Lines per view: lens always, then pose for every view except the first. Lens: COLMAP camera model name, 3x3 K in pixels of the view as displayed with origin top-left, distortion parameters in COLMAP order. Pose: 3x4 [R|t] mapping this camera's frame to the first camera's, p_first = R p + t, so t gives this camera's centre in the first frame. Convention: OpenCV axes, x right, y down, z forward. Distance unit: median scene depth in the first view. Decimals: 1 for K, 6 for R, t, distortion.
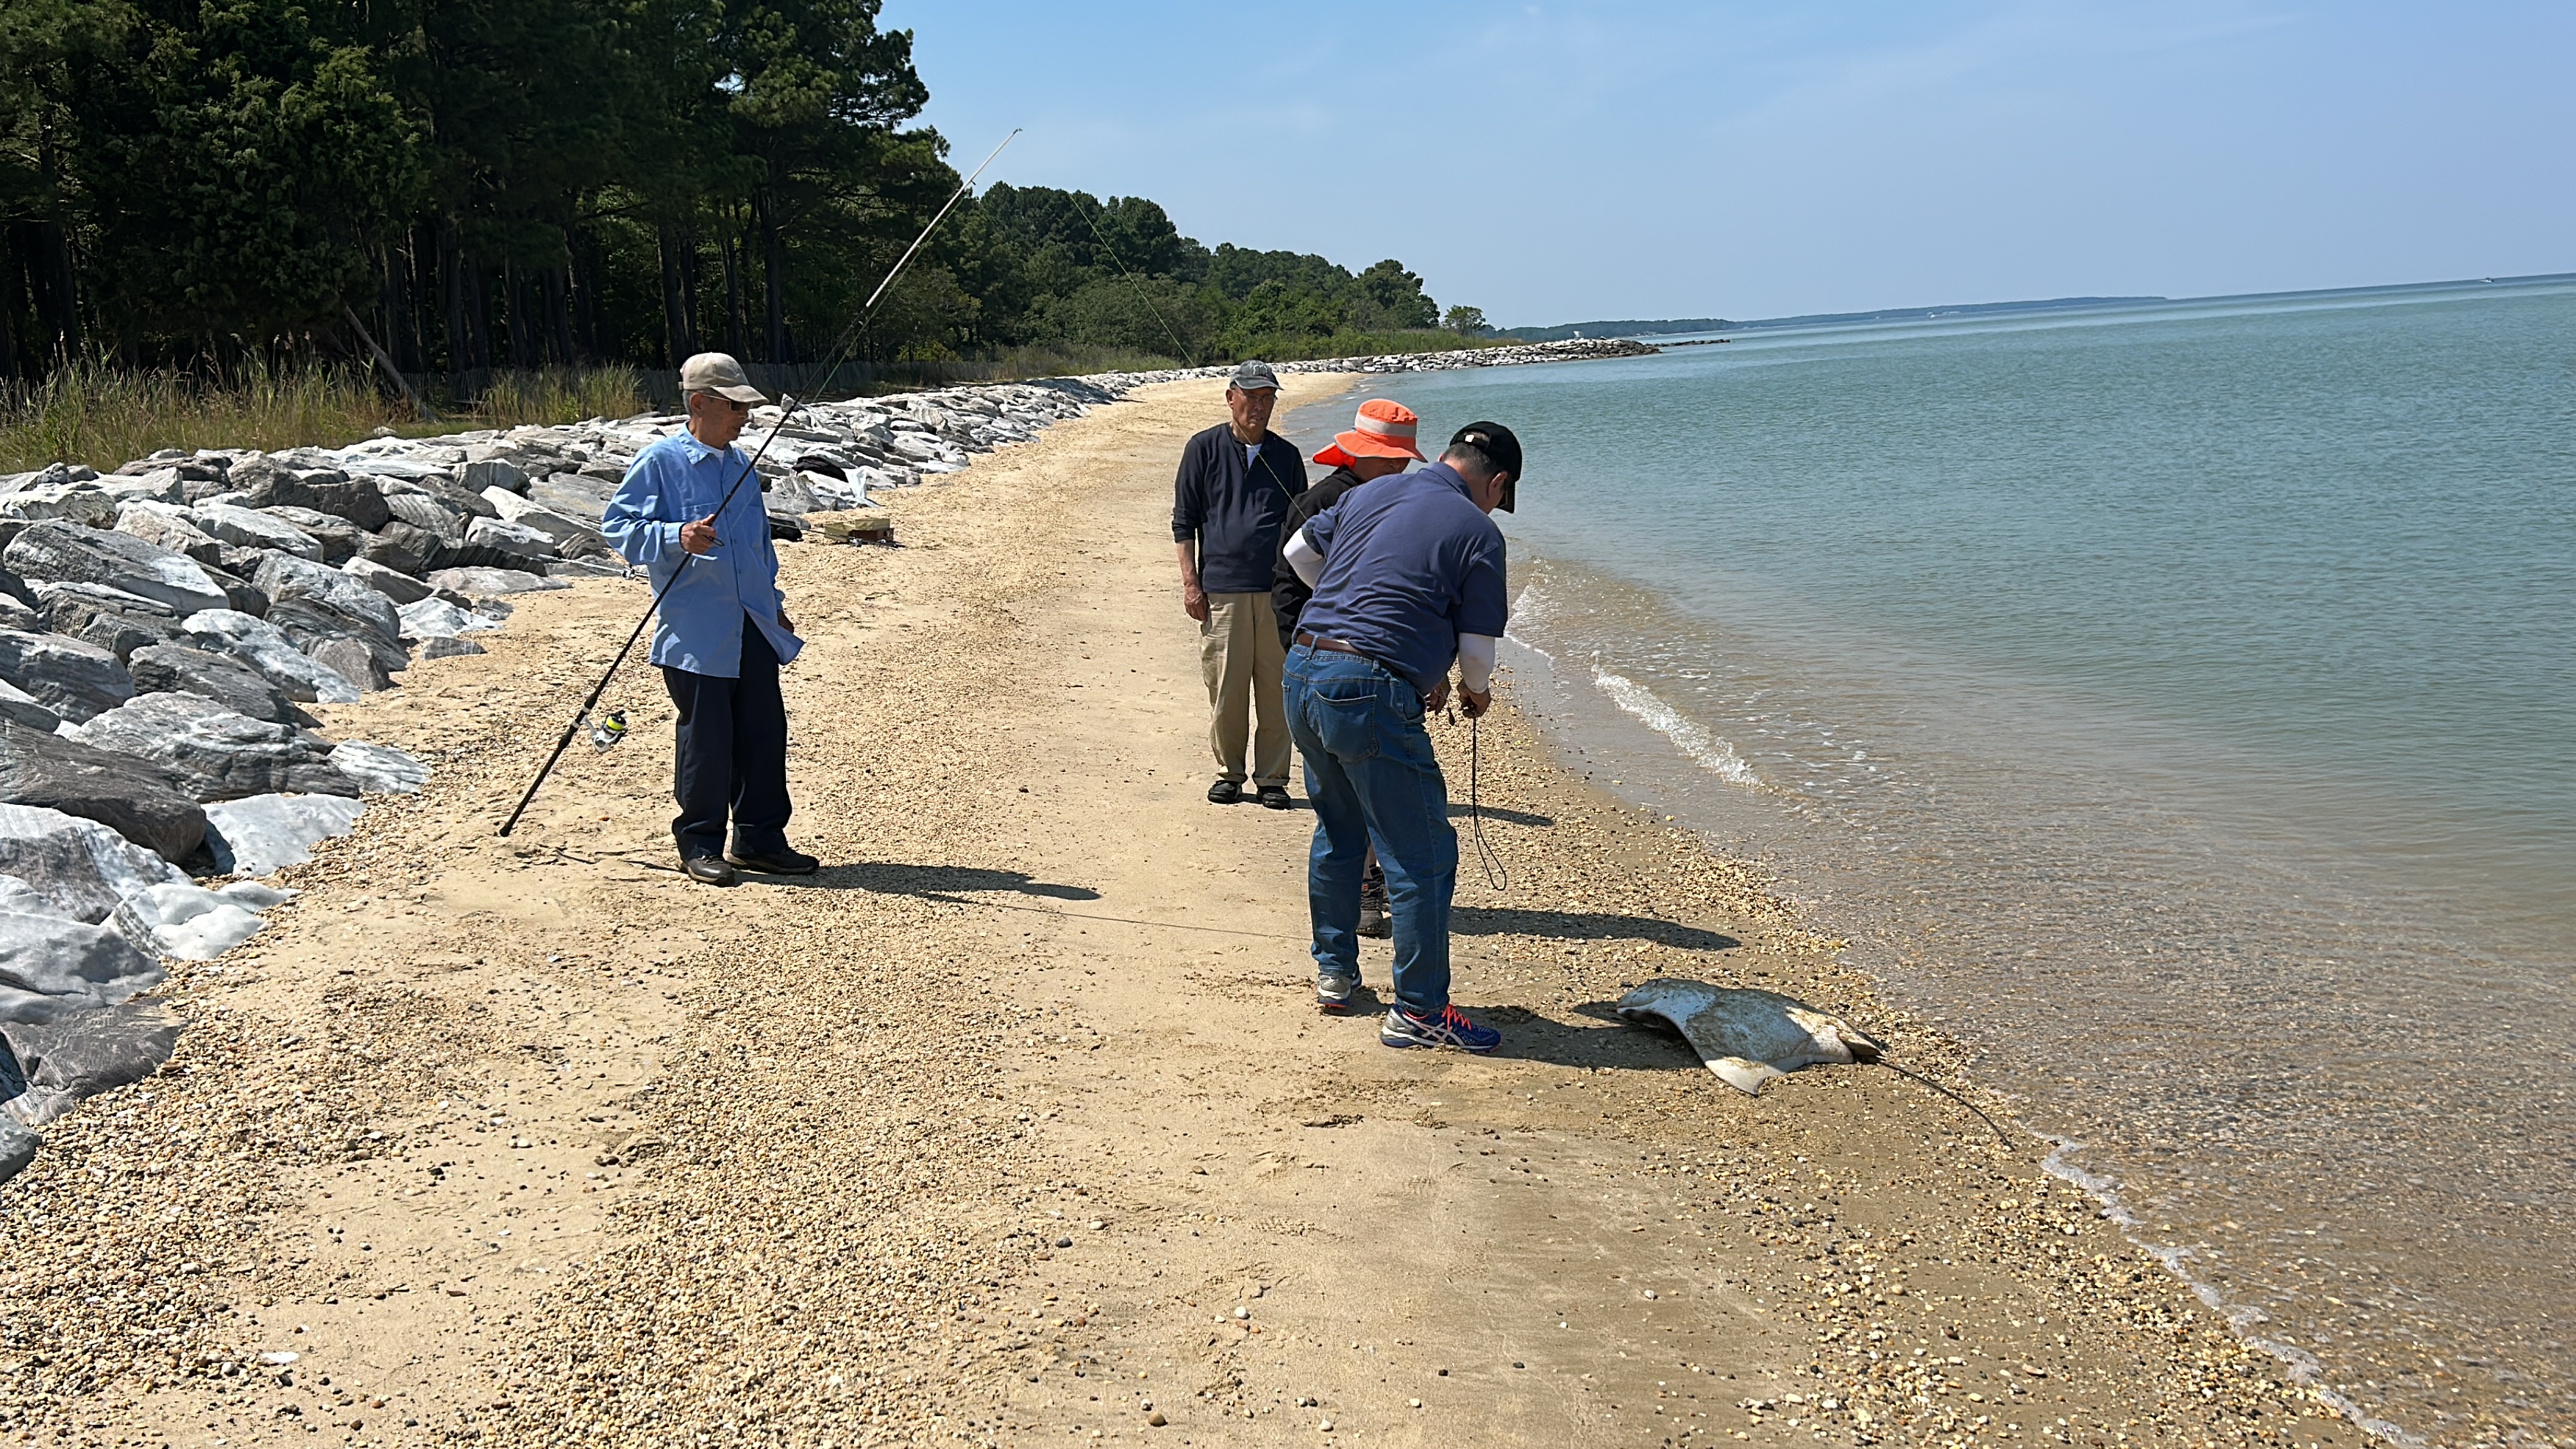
lens RADIAL K [[2431.5, 0, 1288.0], [0, 2431.5, 724.5], [0, 0, 1]] dist [0.077046, -0.041030]
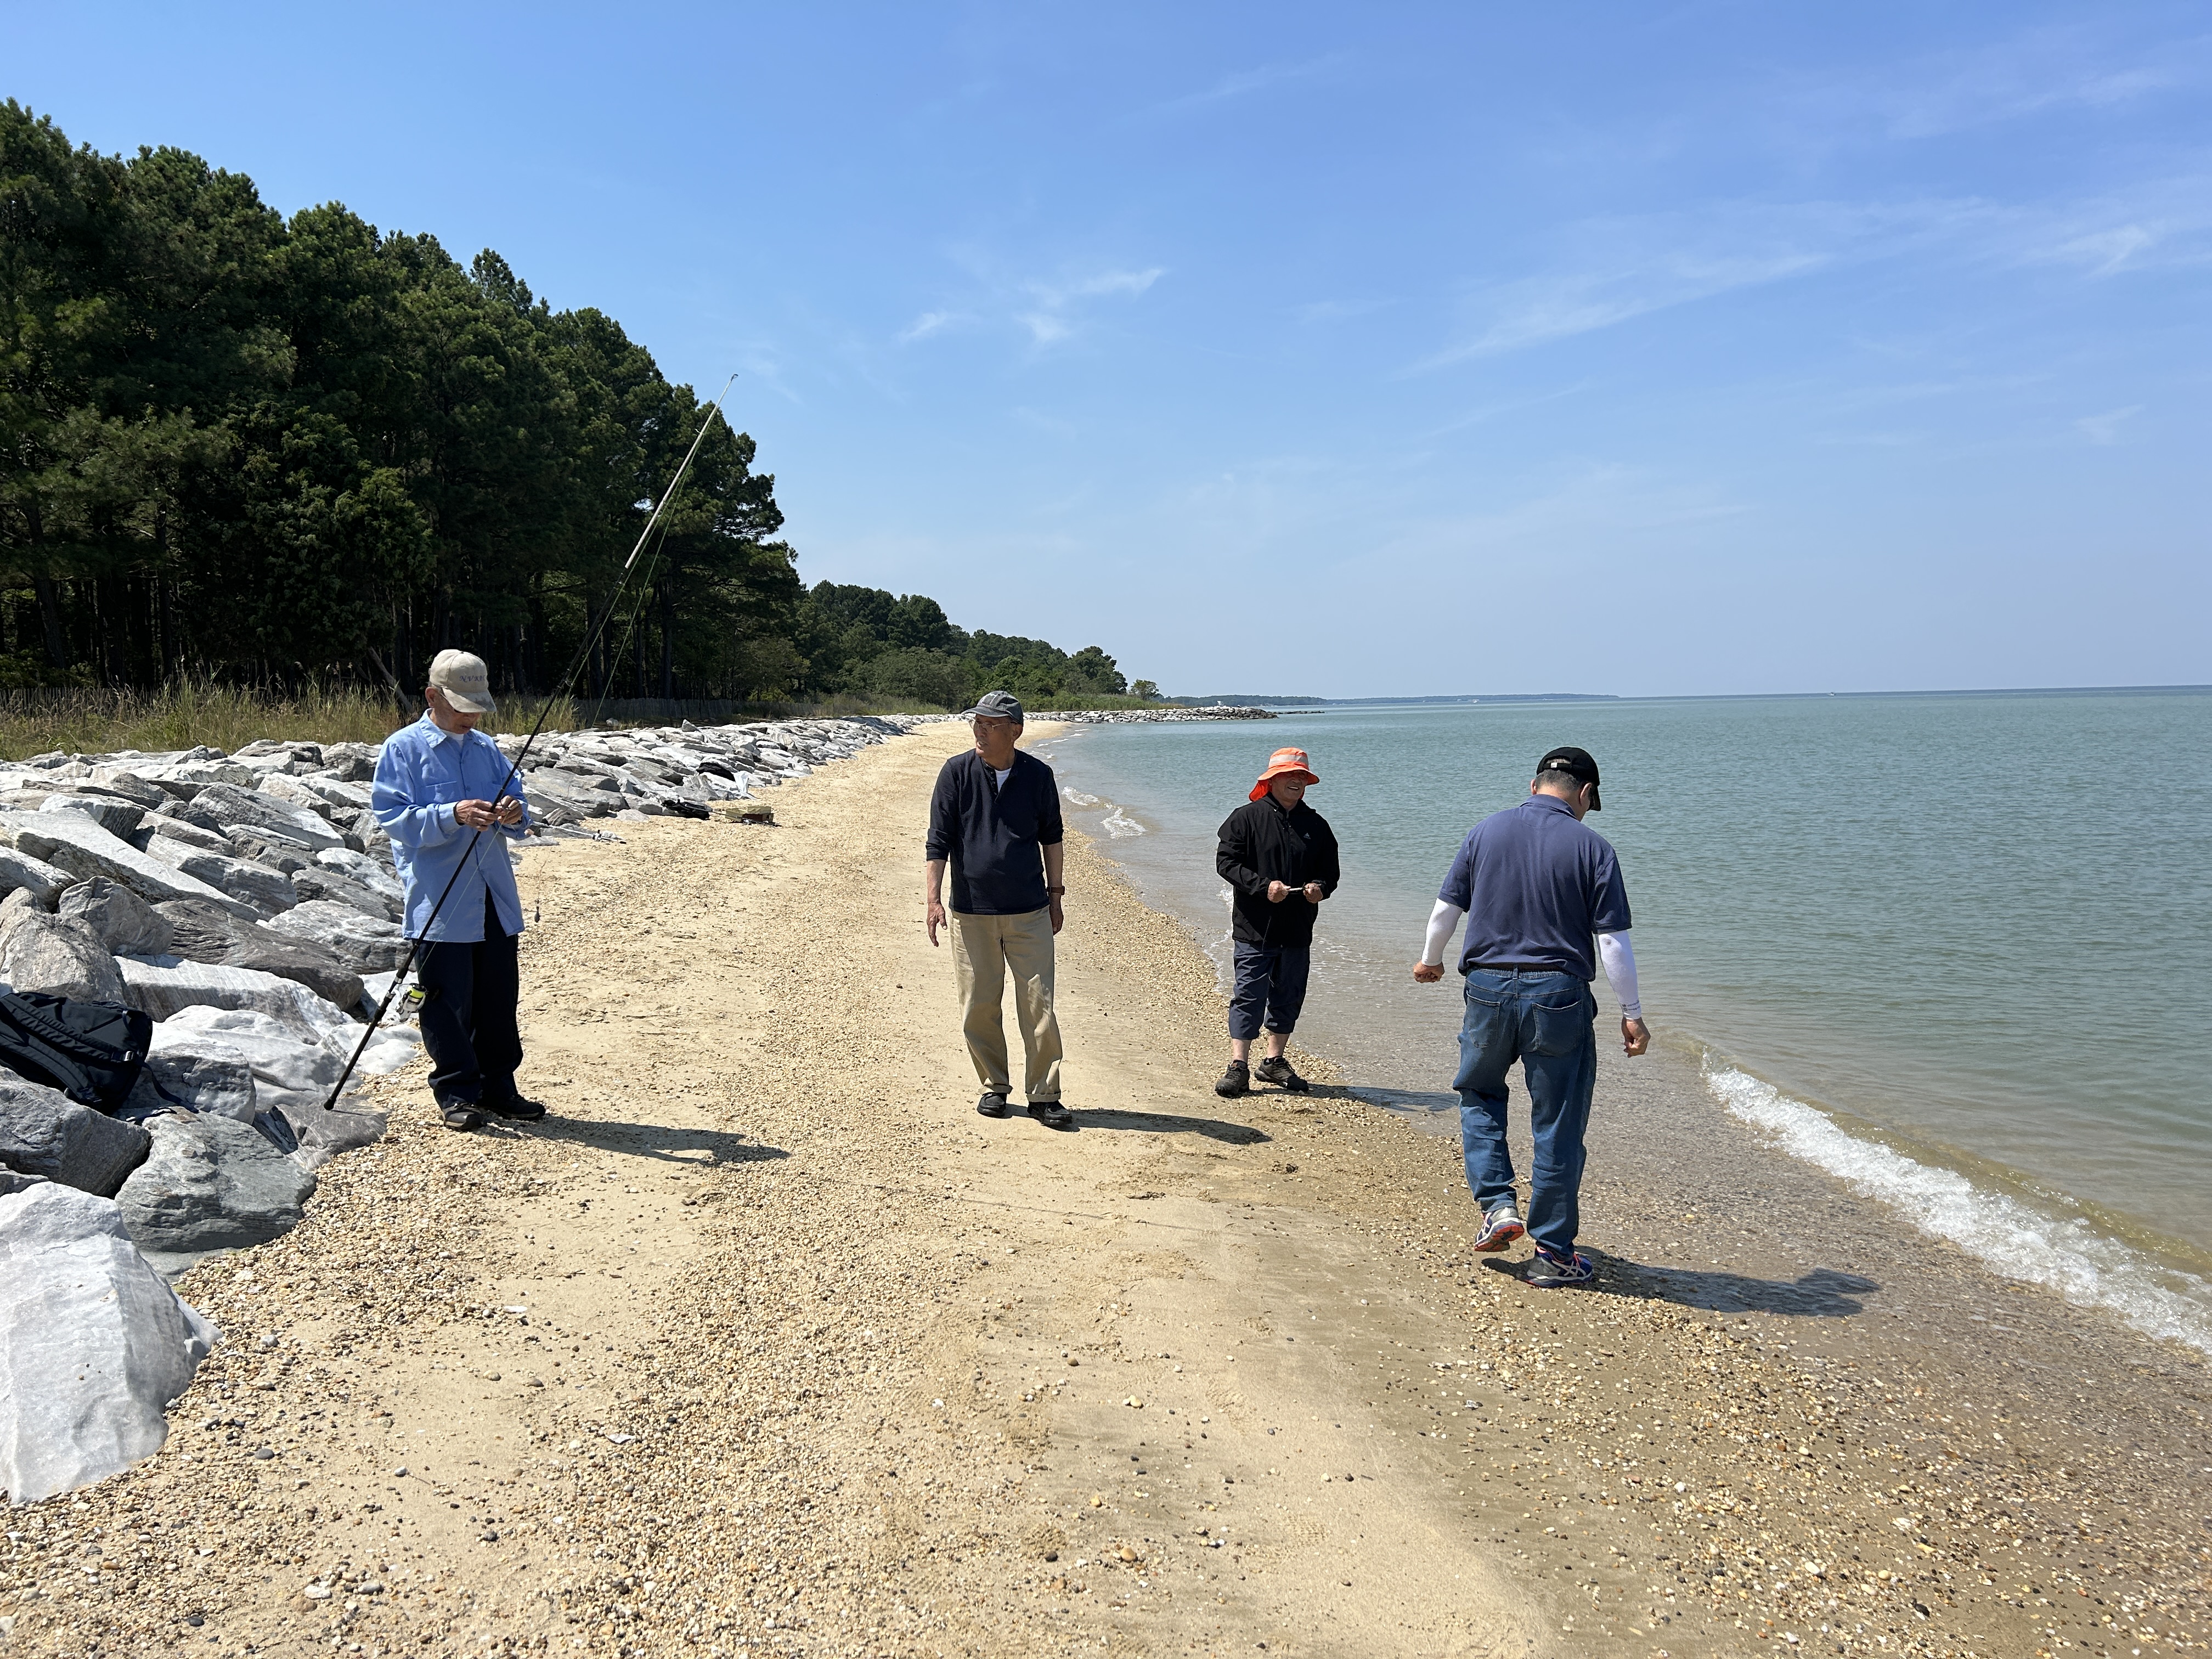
lens RADIAL K [[1708.2, 0, 1114.7], [0, 1708.2, 837.4], [0, 0, 1]] dist [0.060723, -0.005658]
pose [[0.997542, 0.038969, 0.058230, -0.011287], [-0.034420, 0.996423, -0.077180, 0.003198], [-0.061029, 0.074986, 0.995315, -0.014768]]
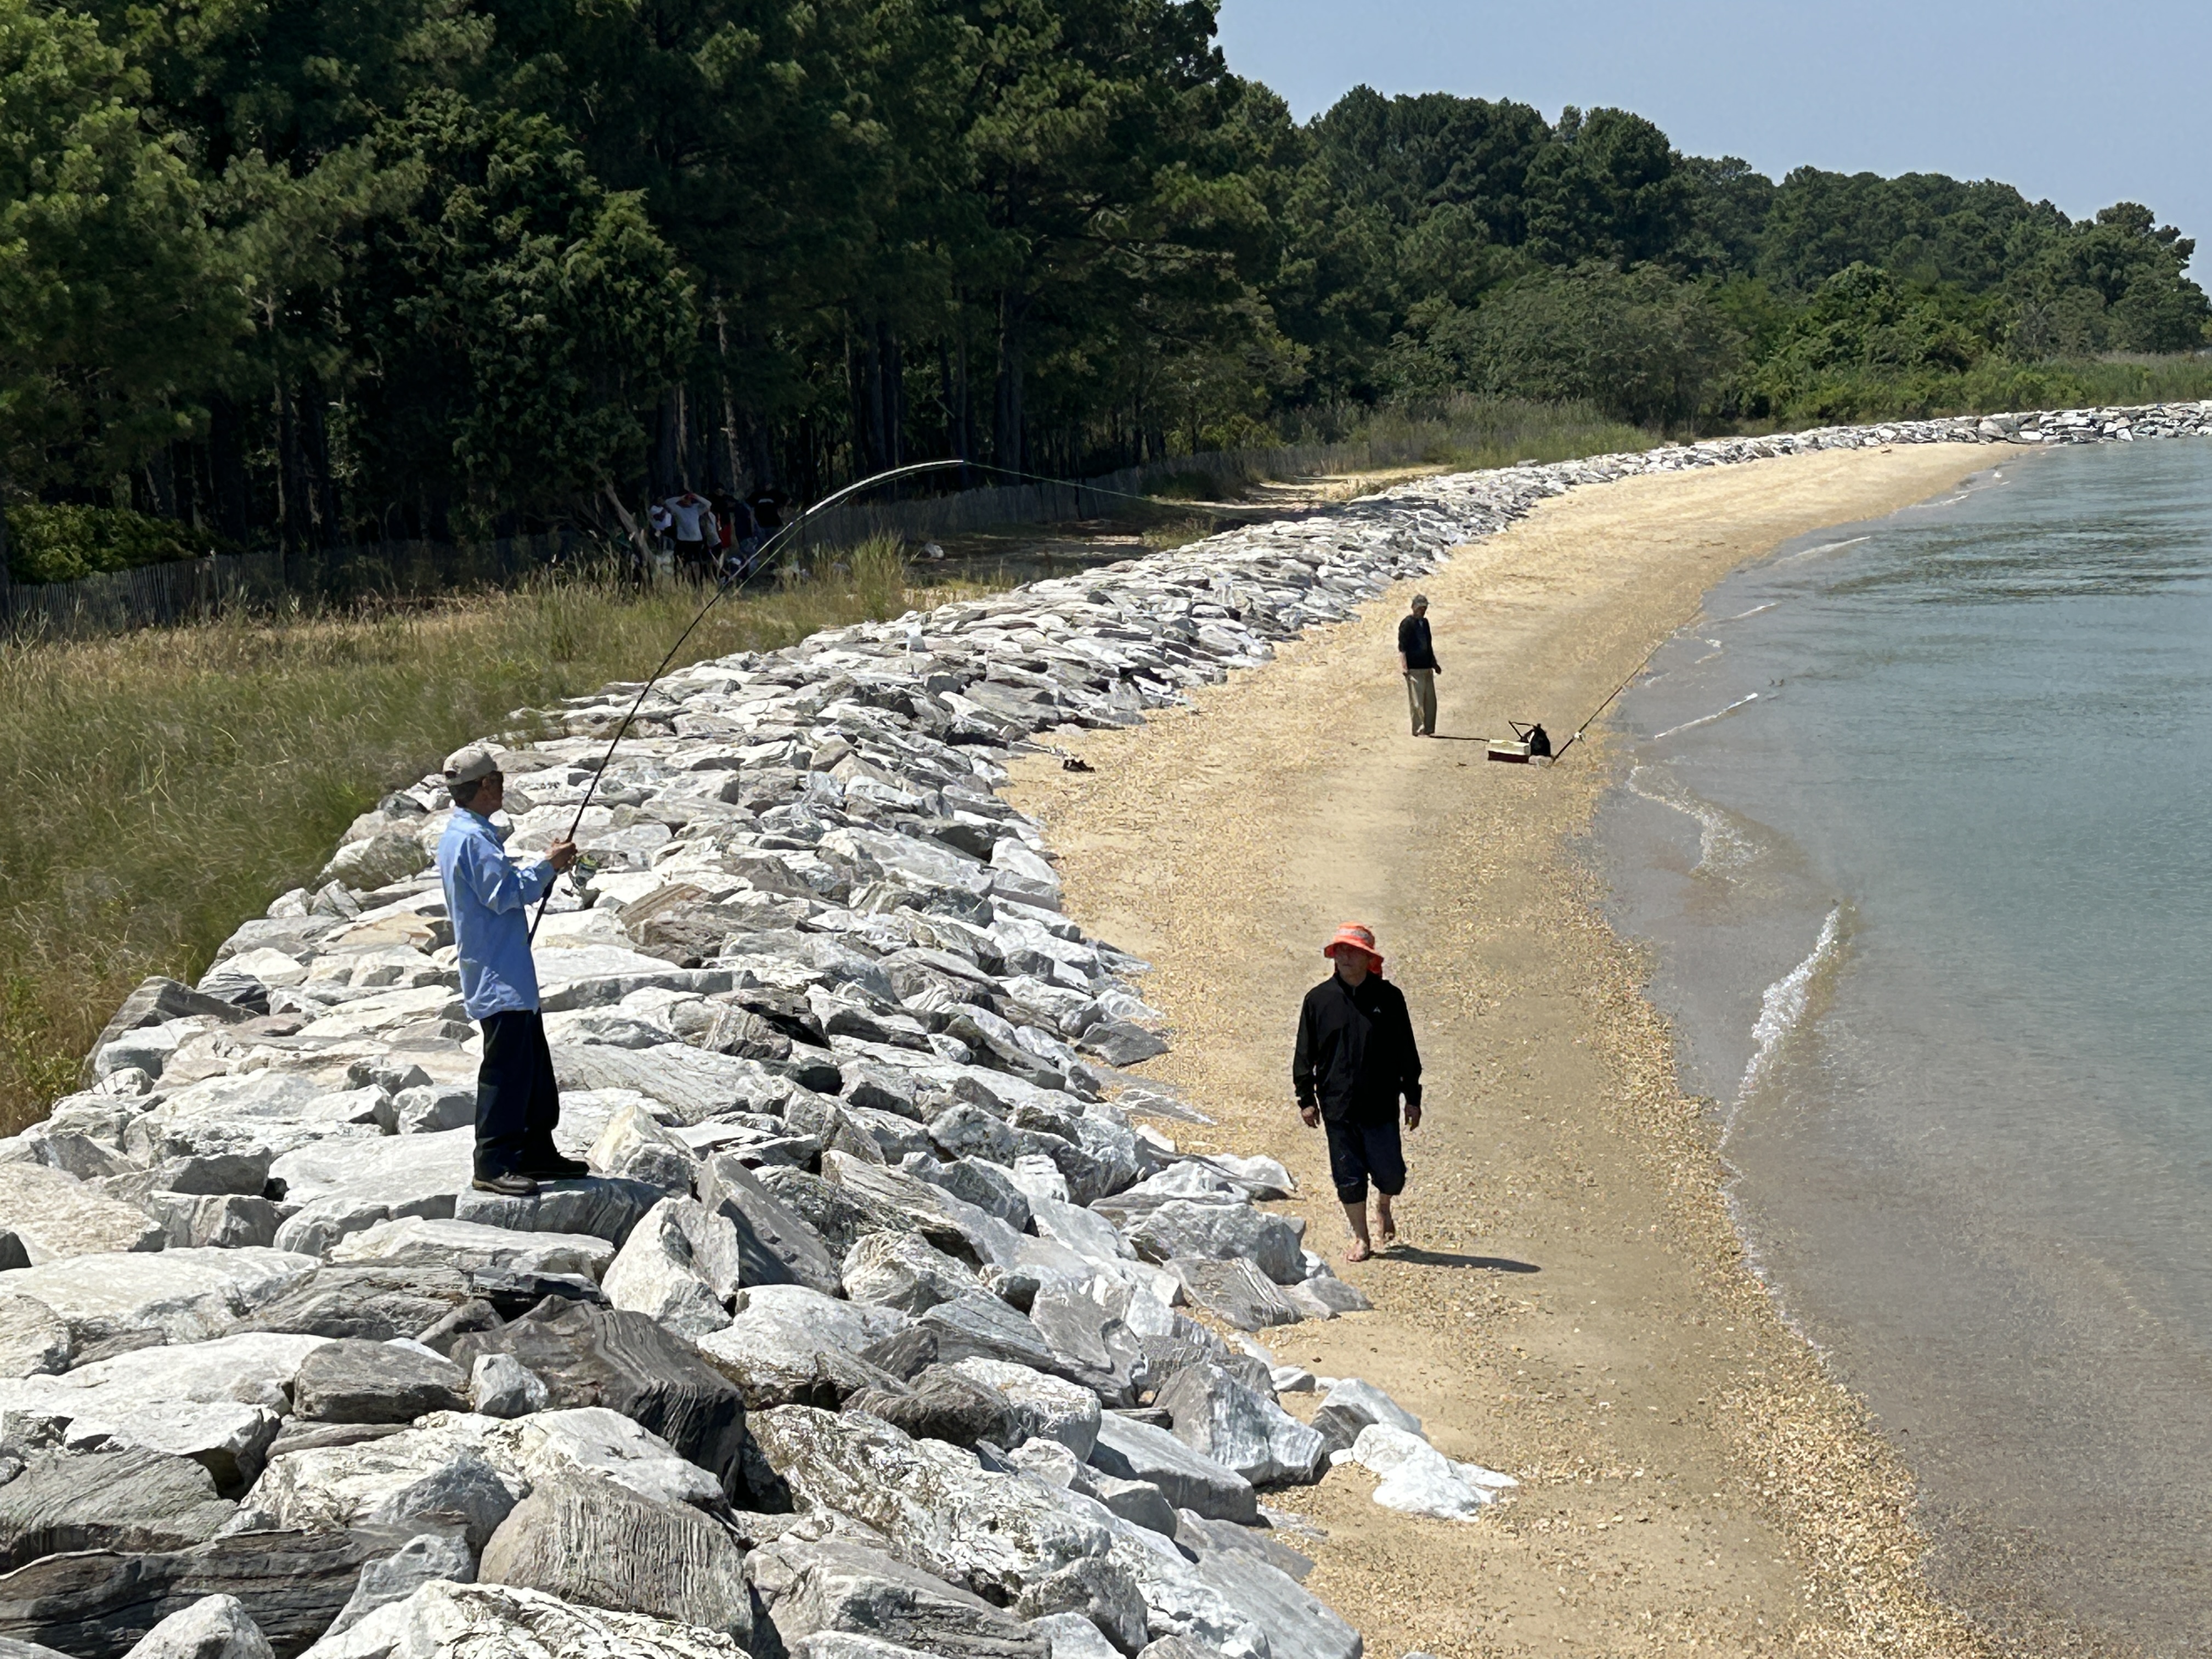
lens RADIAL K [[5099.0, 0, 1106.0], [0, 5099.0, 829.5], [0, 0, 1]] dist [-0.014817, -0.034661]
pose [[0.986190, 0.021538, -0.164211, 0.153300], [-0.031205, 0.997914, -0.056518, 0.087016], [0.162651, 0.060862, 0.984805, -1.117671]]
